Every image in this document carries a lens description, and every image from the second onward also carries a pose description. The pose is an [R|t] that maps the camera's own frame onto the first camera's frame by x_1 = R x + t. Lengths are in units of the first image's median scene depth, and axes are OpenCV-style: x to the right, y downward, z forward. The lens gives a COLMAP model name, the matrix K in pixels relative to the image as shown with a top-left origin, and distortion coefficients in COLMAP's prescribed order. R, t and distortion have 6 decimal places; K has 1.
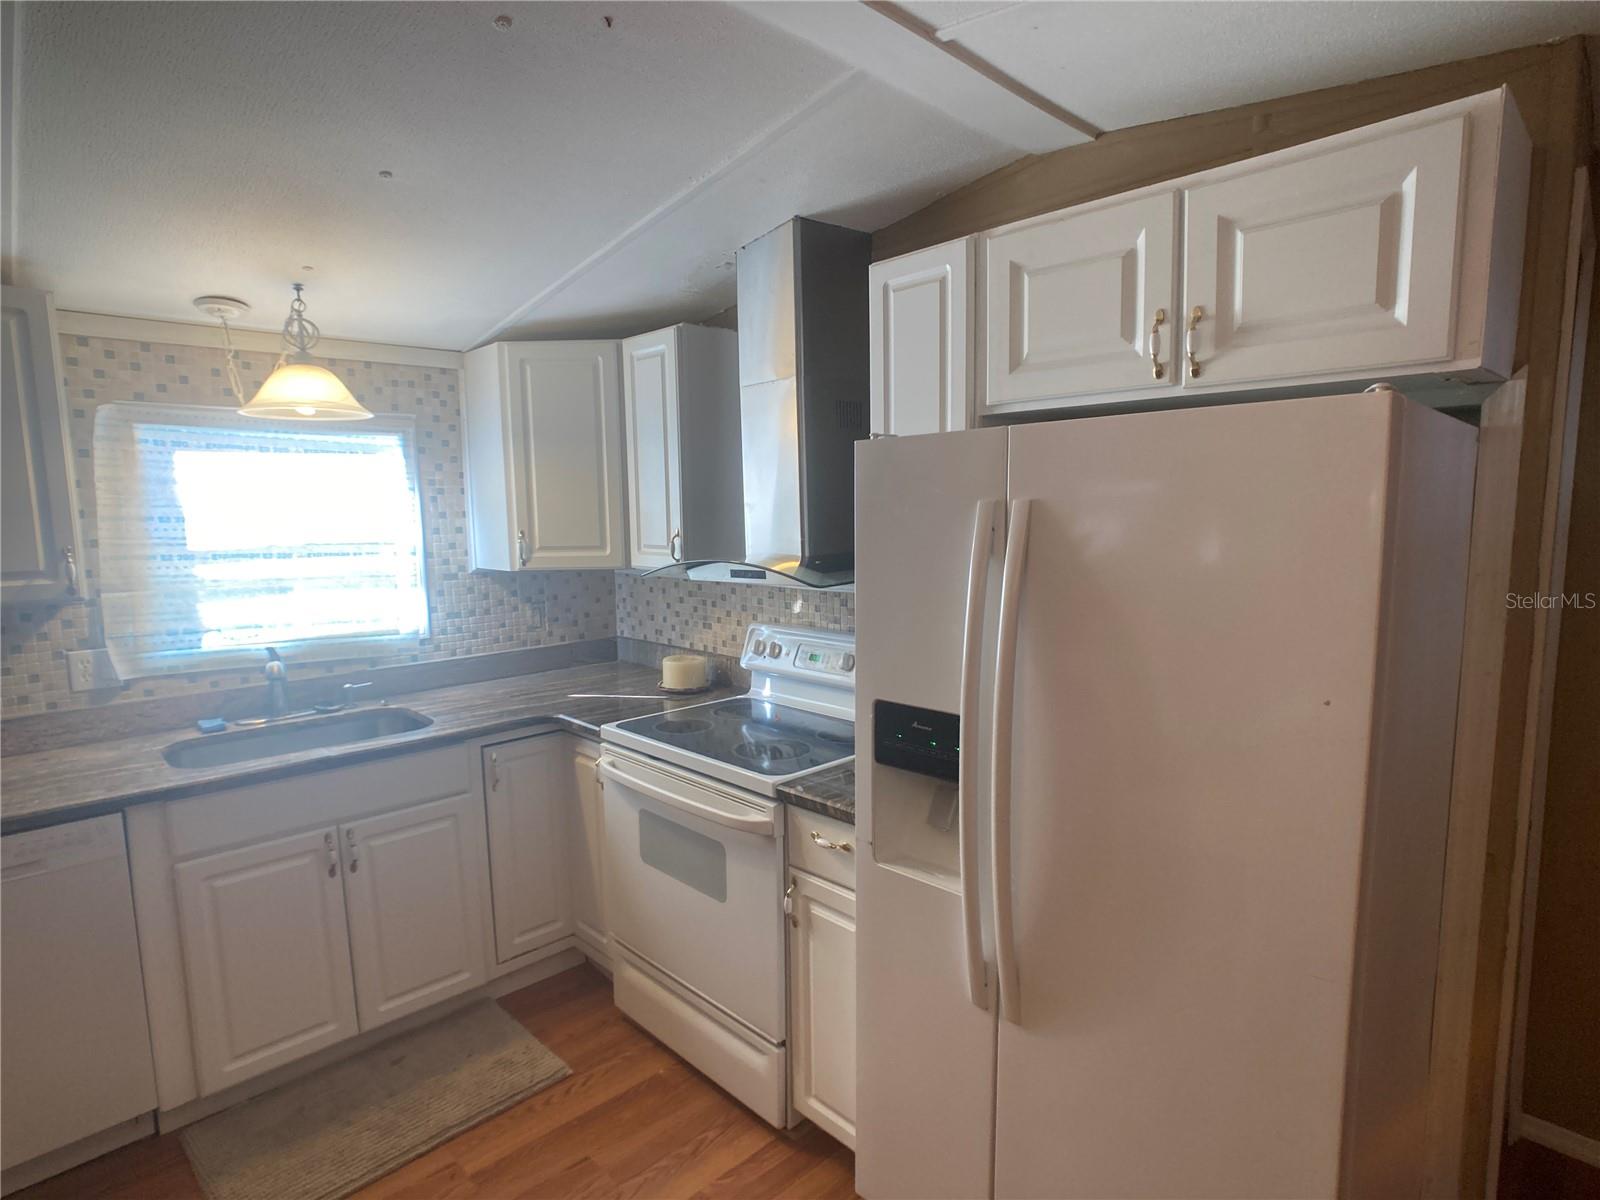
lens RADIAL K [[840.9, 0, 784.9], [0, 840.9, 608.3], [0, 0, 1]] dist [-0.039093, 0.018164]
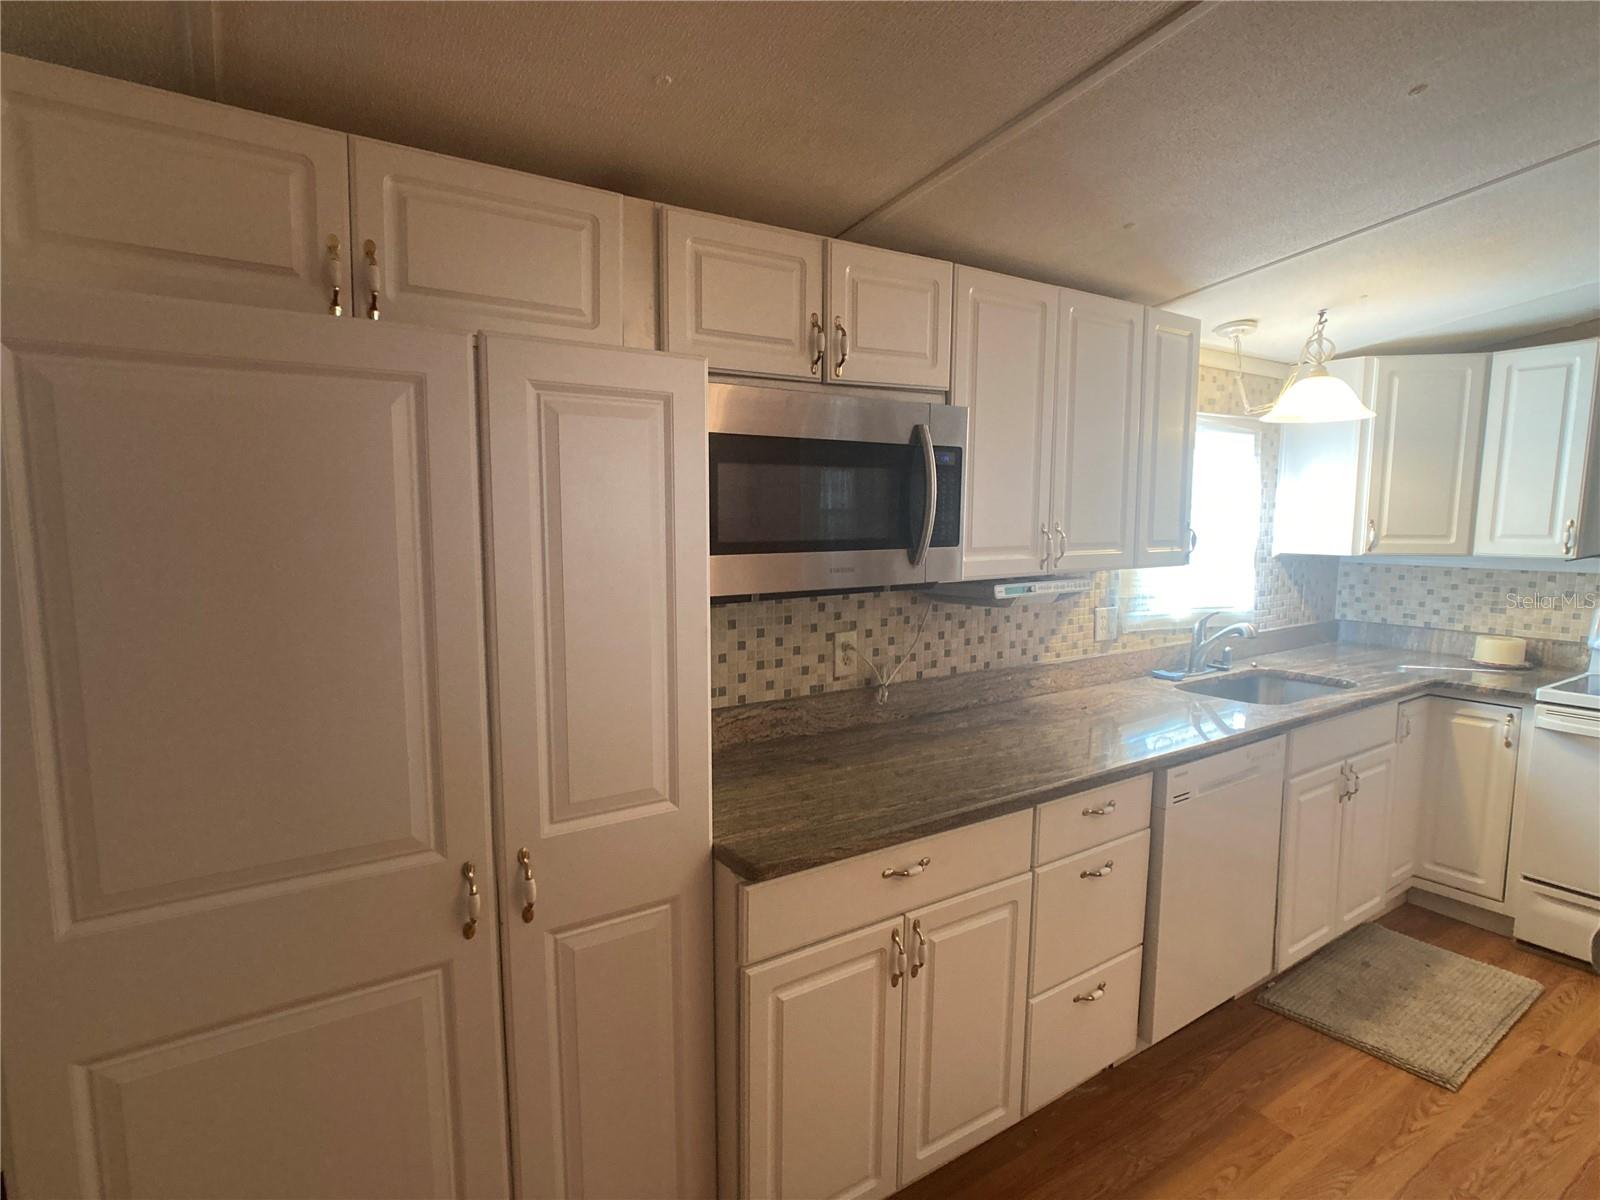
lens RADIAL K [[840.9, 0, 784.9], [0, 840.9, 608.3], [0, 0, 1]] dist [-0.039093, 0.018164]
pose [[0.983817, 0.032984, -0.176112, -0.886054], [-0.034116, 0.999412, -0.003401, 0.057924], [0.175896, 0.009354, 0.984364, -0.251981]]
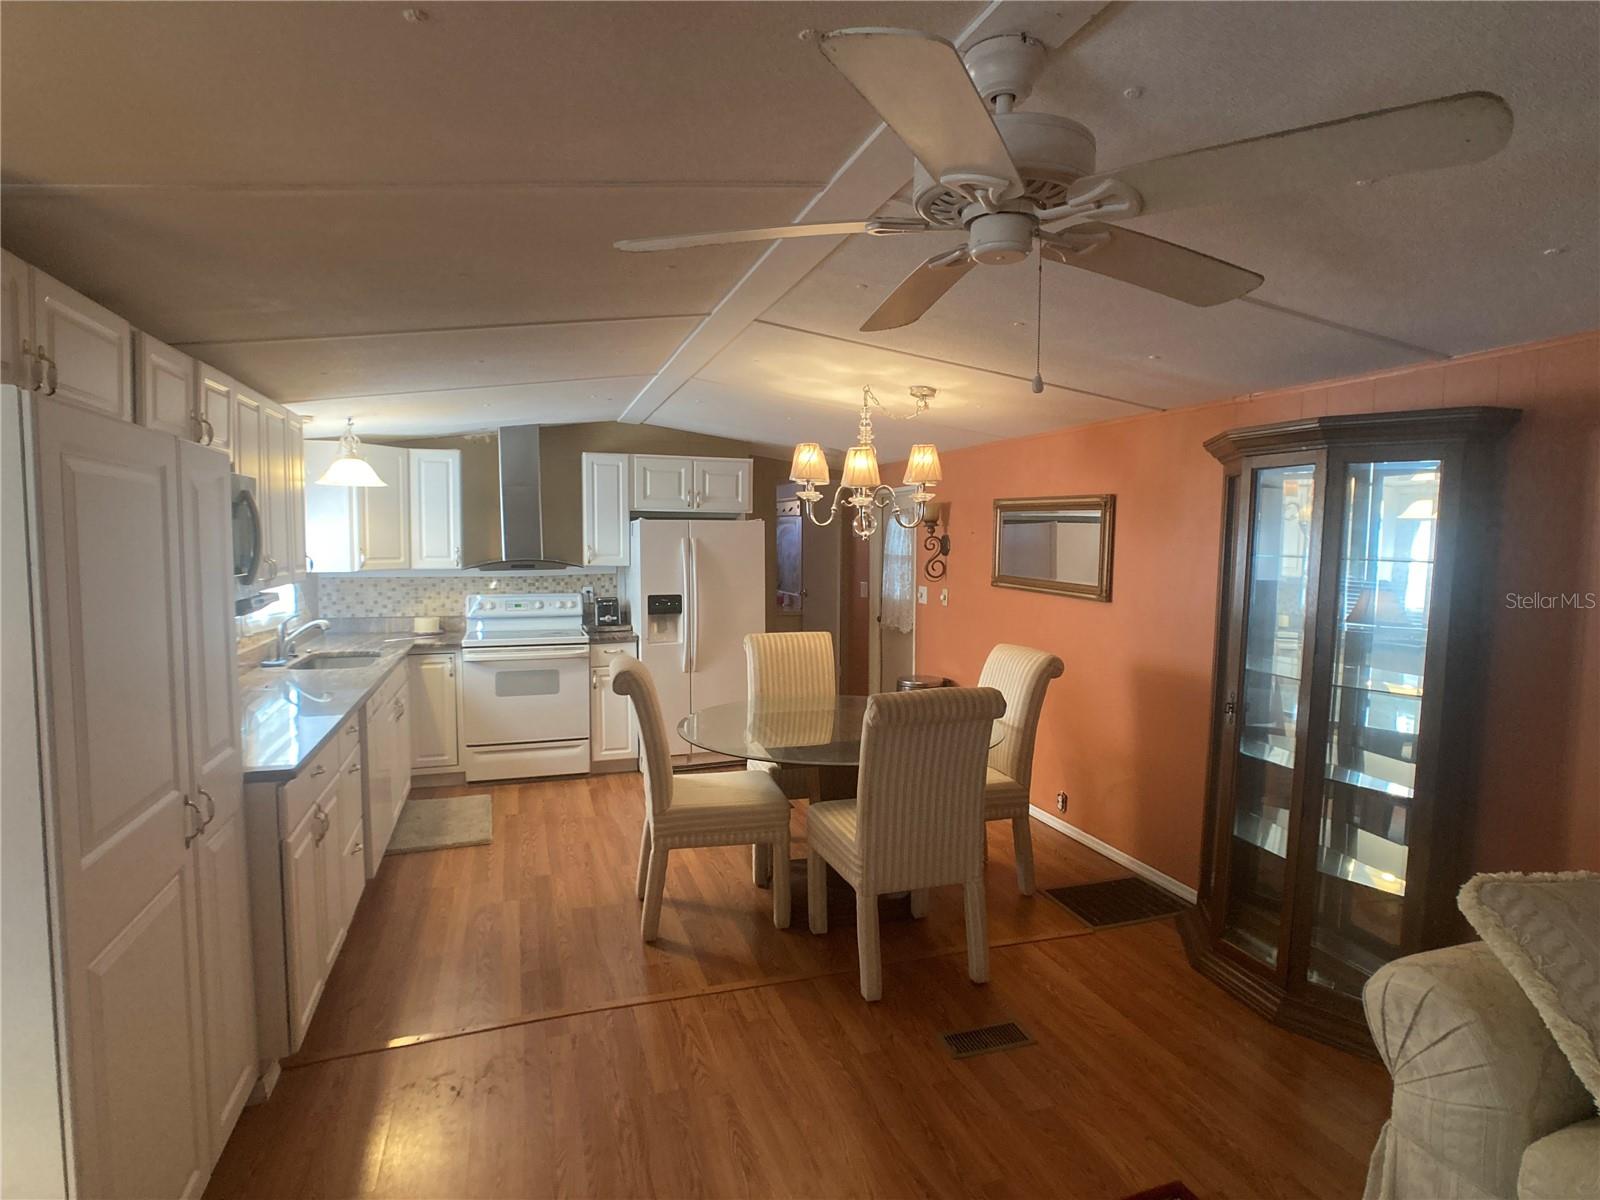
lens RADIAL K [[840.9, 0, 784.9], [0, 840.9, 608.3], [0, 0, 1]] dist [-0.039093, 0.018164]
pose [[0.433825, -0.055671, 0.899275, -1.481093], [0.094622, 0.995385, 0.015974, 0.087163], [-0.896015, 0.078161, 0.437091, -0.540898]]
